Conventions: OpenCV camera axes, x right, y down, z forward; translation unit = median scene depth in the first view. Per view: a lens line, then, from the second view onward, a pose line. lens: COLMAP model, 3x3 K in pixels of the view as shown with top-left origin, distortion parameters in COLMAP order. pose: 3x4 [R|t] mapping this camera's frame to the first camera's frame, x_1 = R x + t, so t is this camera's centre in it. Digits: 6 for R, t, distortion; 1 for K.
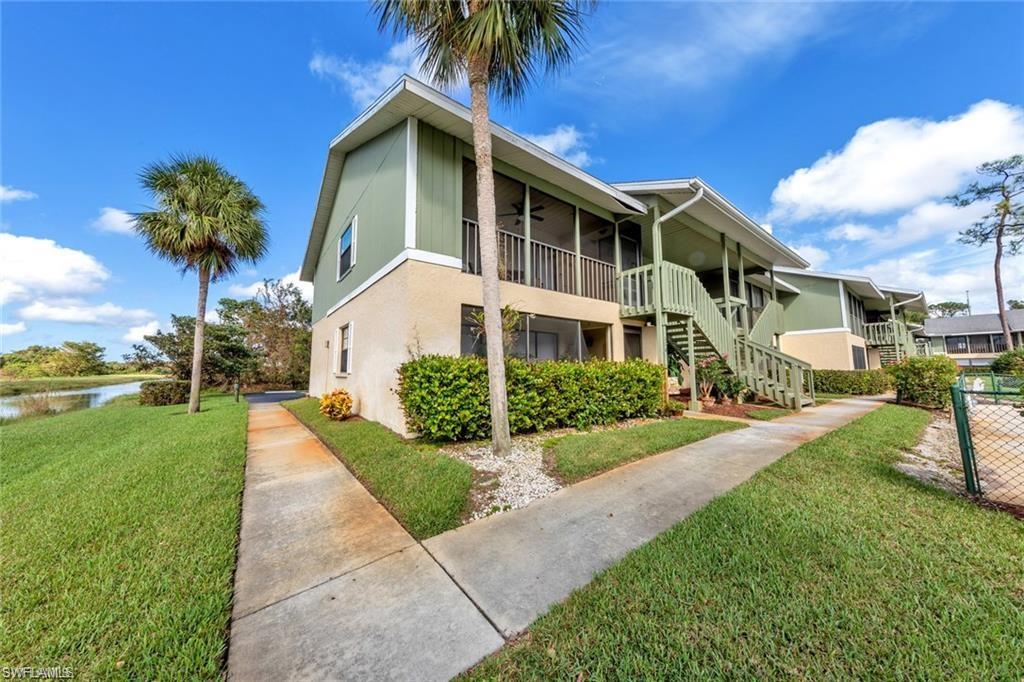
lens RADIAL K [[333.4, 0, 511.8], [0, 333.4, 336.7], [0, 0, 1]] dist [0.005549, 0.000022]
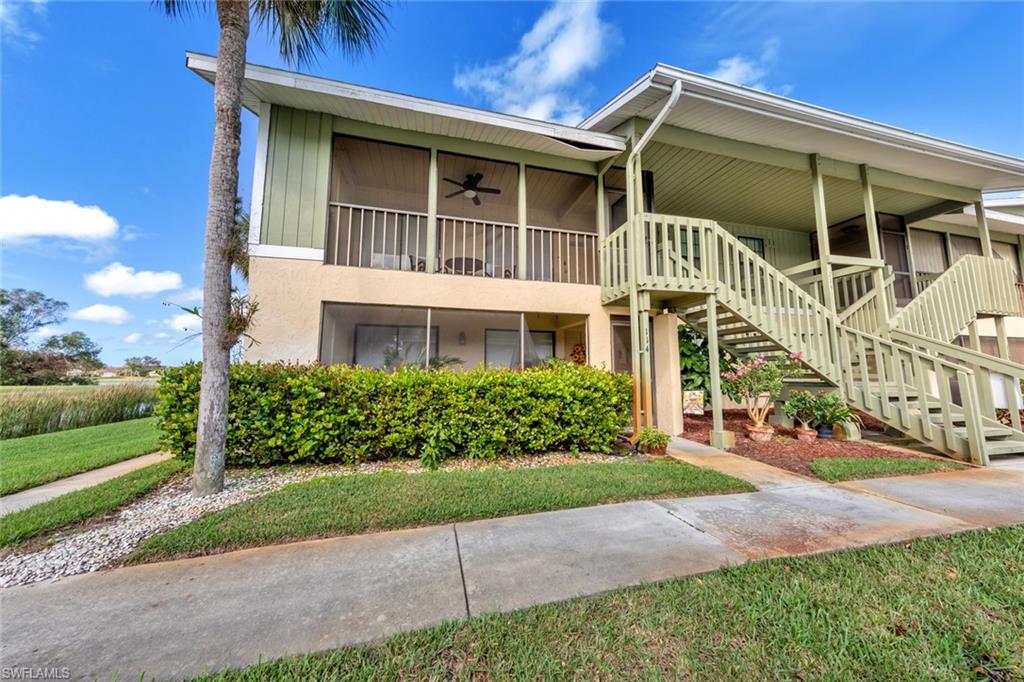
lens RADIAL K [[333.4, 0, 512.8], [0, 333.4, 336.7], [0, 0, 1]] dist [0.005549, 0.000022]
pose [[0.916940, -0.037586, -0.397251, 0.462777], [0.033142, 0.999288, -0.018050, 0.018560], [0.397646, 0.003385, 0.917533, 0.291856]]
